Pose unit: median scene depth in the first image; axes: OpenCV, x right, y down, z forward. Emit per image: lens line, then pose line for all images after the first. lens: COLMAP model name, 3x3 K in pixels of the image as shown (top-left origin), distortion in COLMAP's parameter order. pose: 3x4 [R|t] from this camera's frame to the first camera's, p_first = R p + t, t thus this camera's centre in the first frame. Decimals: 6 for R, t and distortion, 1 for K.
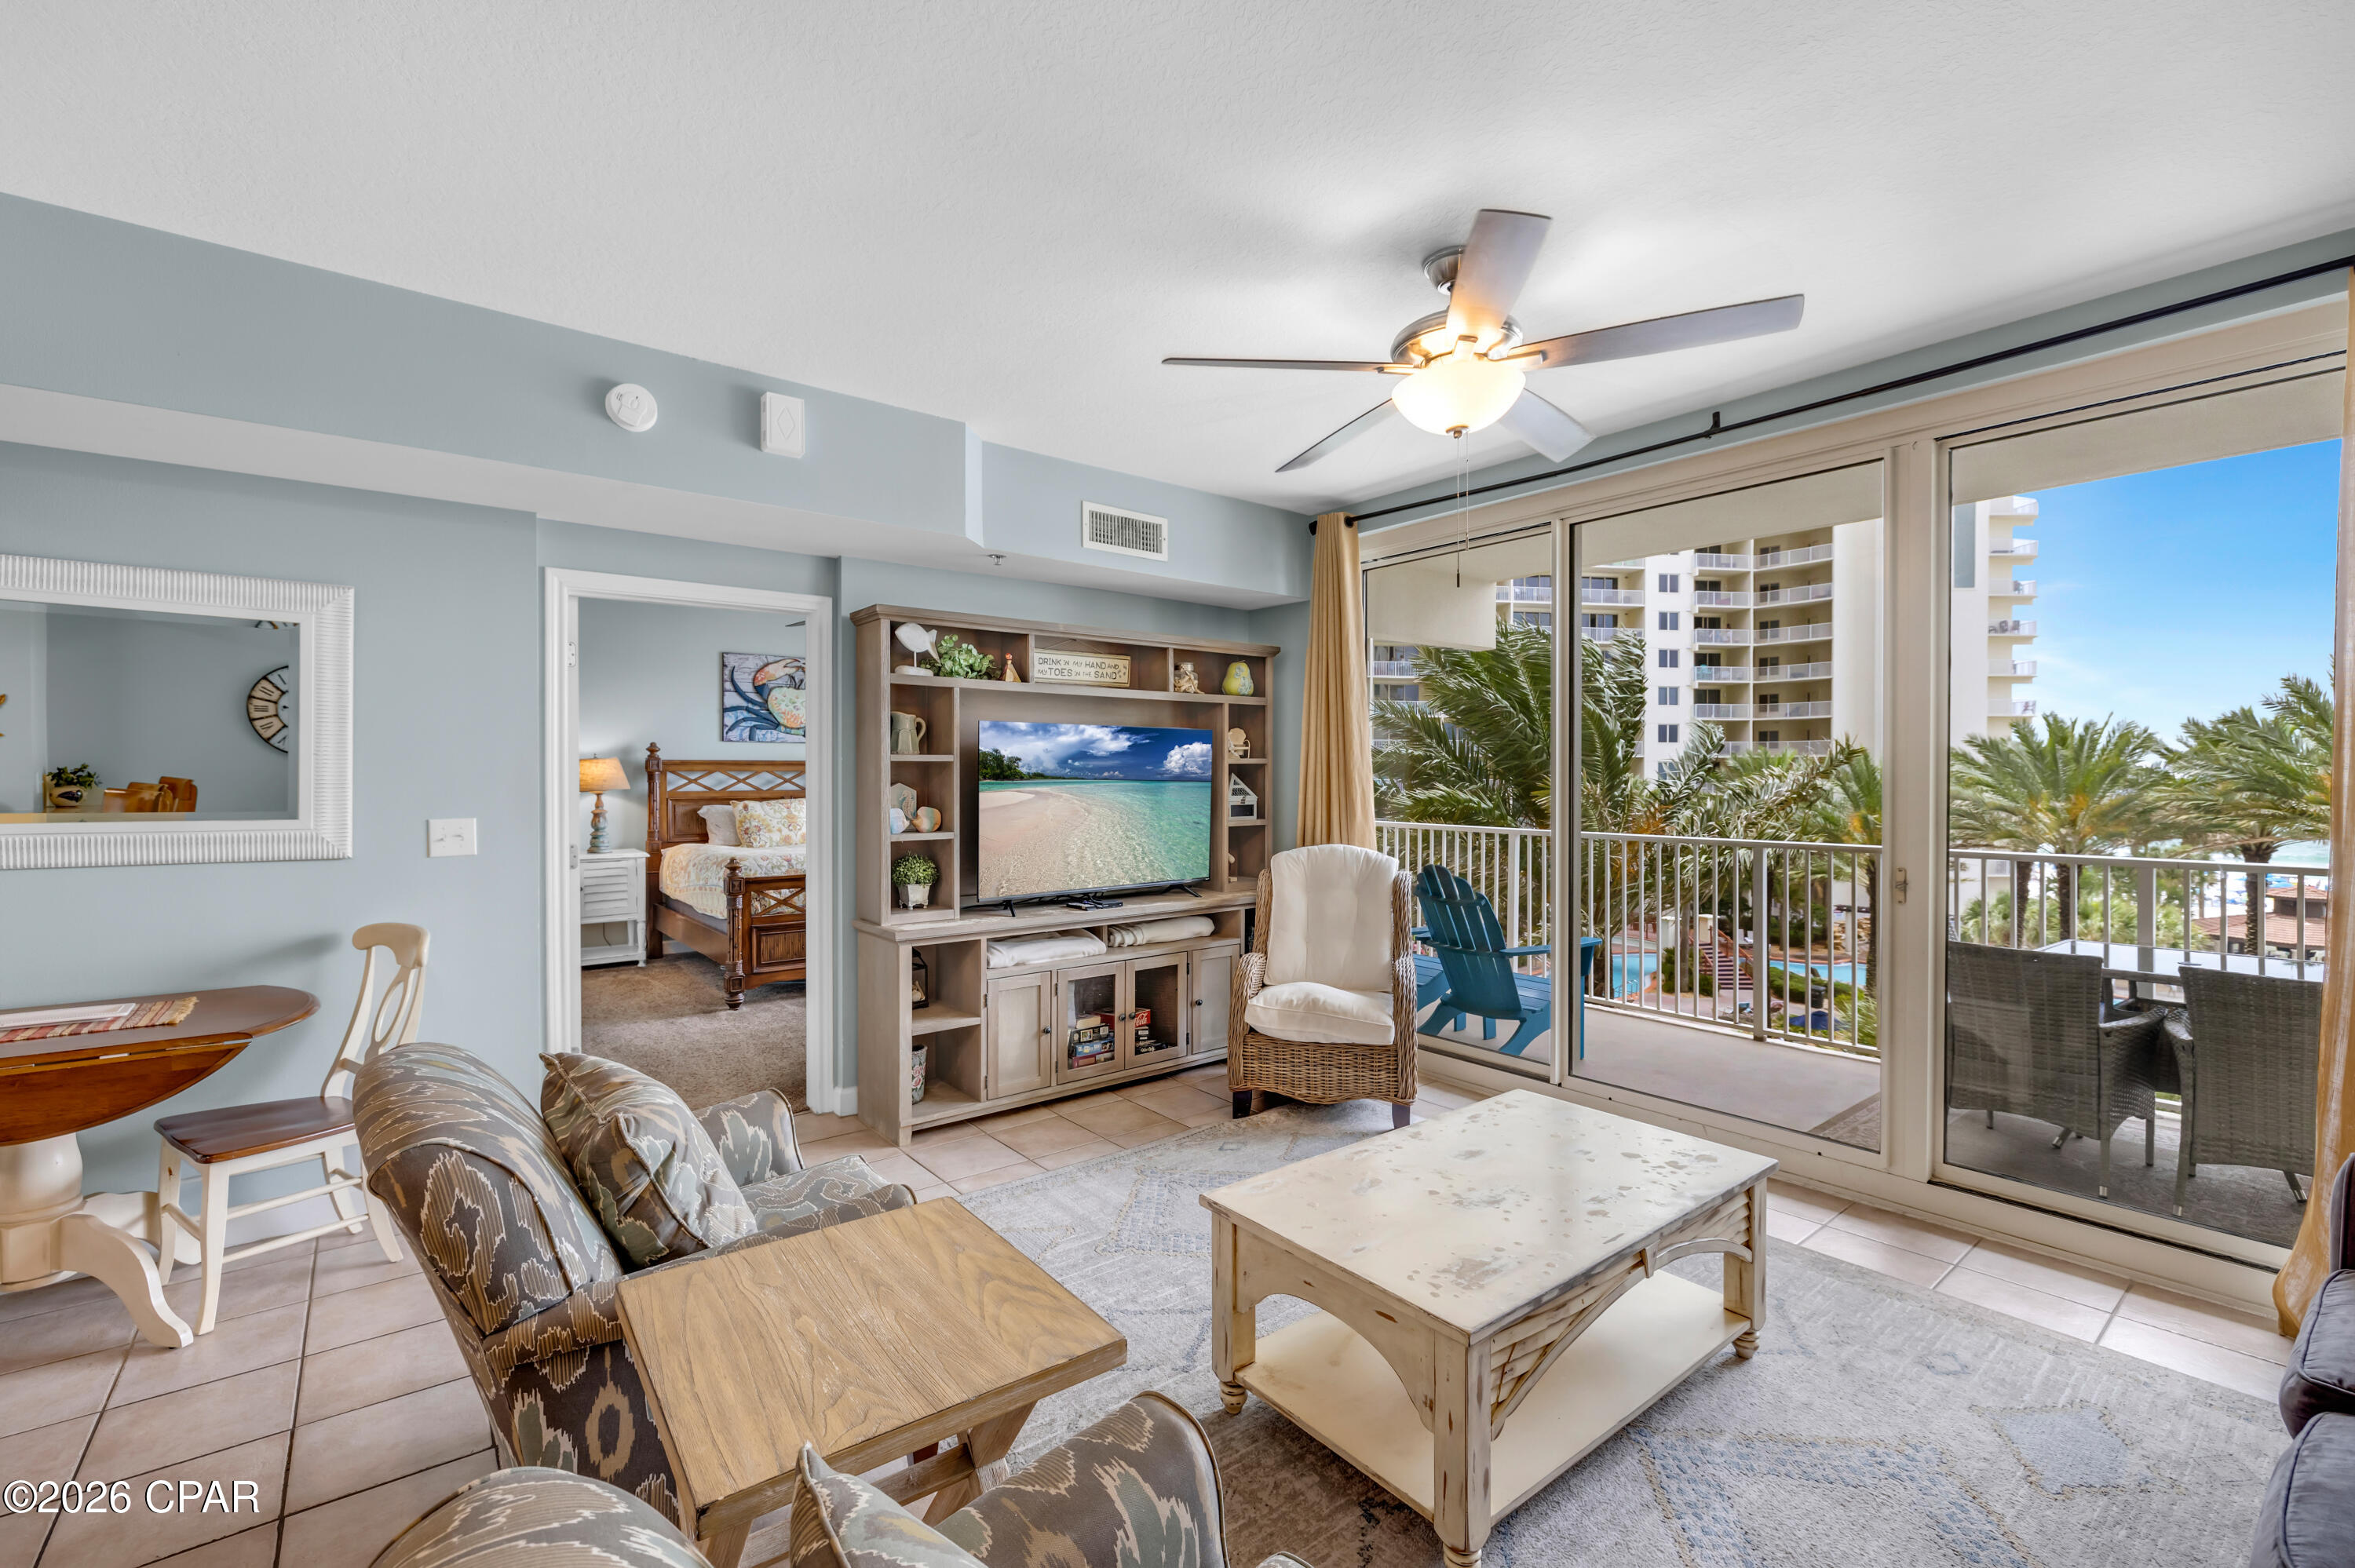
lens RADIAL K [[1012.0, 0, 1177.5], [0, 1012.0, 784.0], [0, 0, 1]] dist [0.000990, 0.000175]
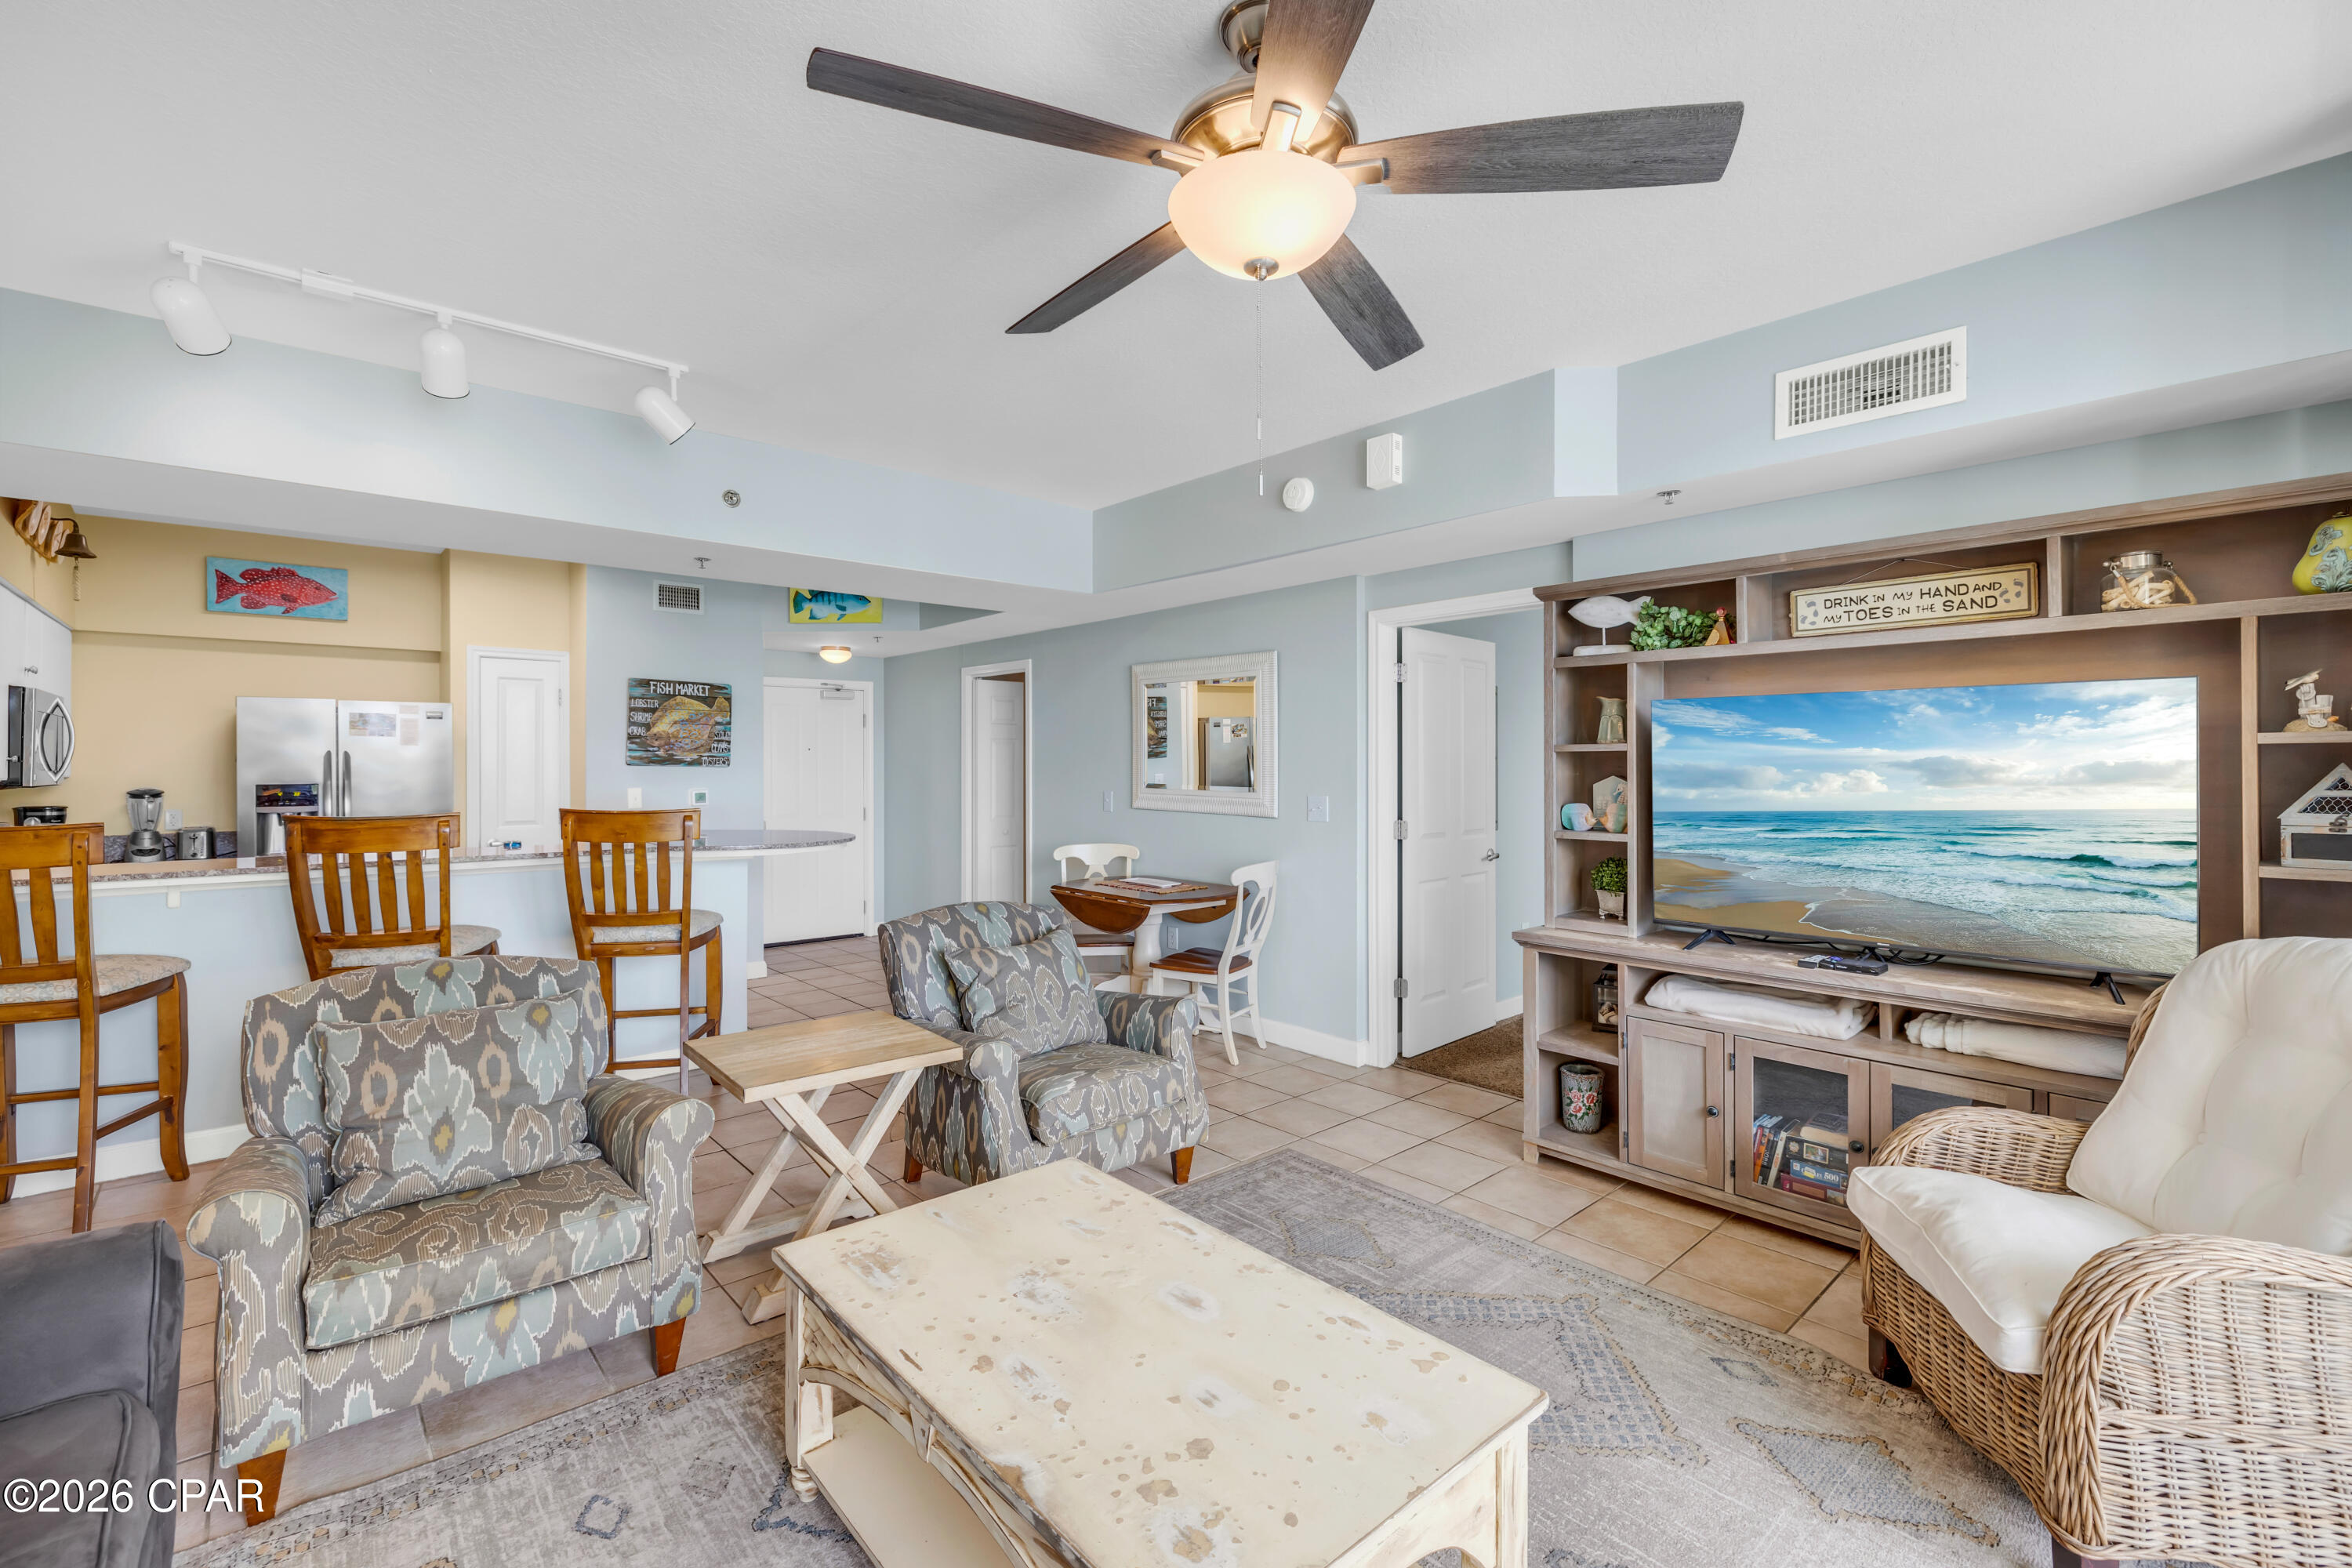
lens RADIAL K [[1018.3, 0, 1171.0], [0, 1018.3, 766.8], [0, 0, 1]] dist [0.000706, 0.000005]
pose [[0.054306, 0.002339, -0.998522, 0.612567], [-0.008520, 0.999962, 0.001879, -0.007610], [0.998488, 0.008406, 0.054324, 0.574828]]
